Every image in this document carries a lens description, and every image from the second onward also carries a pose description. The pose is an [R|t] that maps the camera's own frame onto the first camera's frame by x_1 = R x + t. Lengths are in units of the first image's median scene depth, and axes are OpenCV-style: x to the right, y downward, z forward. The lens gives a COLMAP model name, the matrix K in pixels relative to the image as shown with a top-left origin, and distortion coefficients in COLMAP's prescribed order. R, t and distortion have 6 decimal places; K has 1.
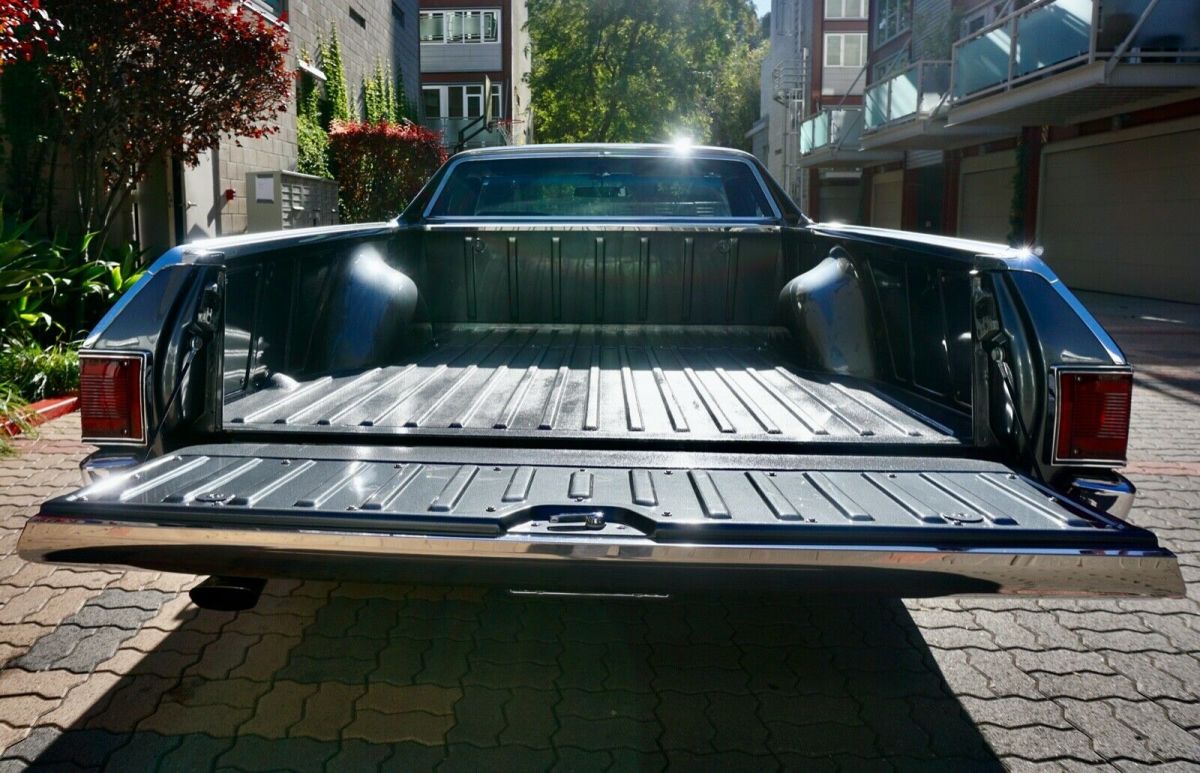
lens RADIAL K [[855.8, 0, 550.3], [0, 855.8, 342.9], [0, 0, 1]] dist [-0.053296, 0.035430]
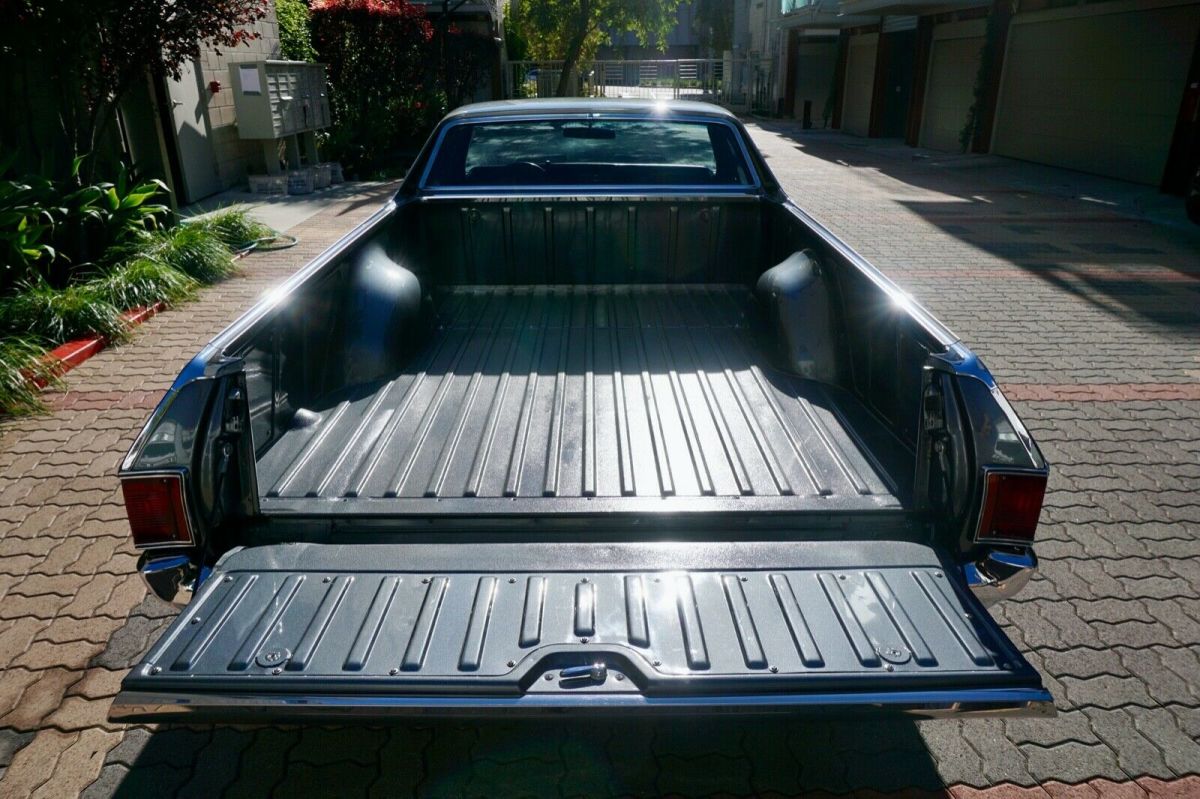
lens RADIAL K [[786.9, 0, 600.0], [0, 786.9, 399.5], [0, 0, 1]] dist [-0.059280, 0.043293]
pose [[0.997231, -0.032644, 0.066819, -0.002117], [0.014610, 0.966998, 0.254364, -0.135693], [-0.072917, -0.252684, 0.964797, 0.007612]]
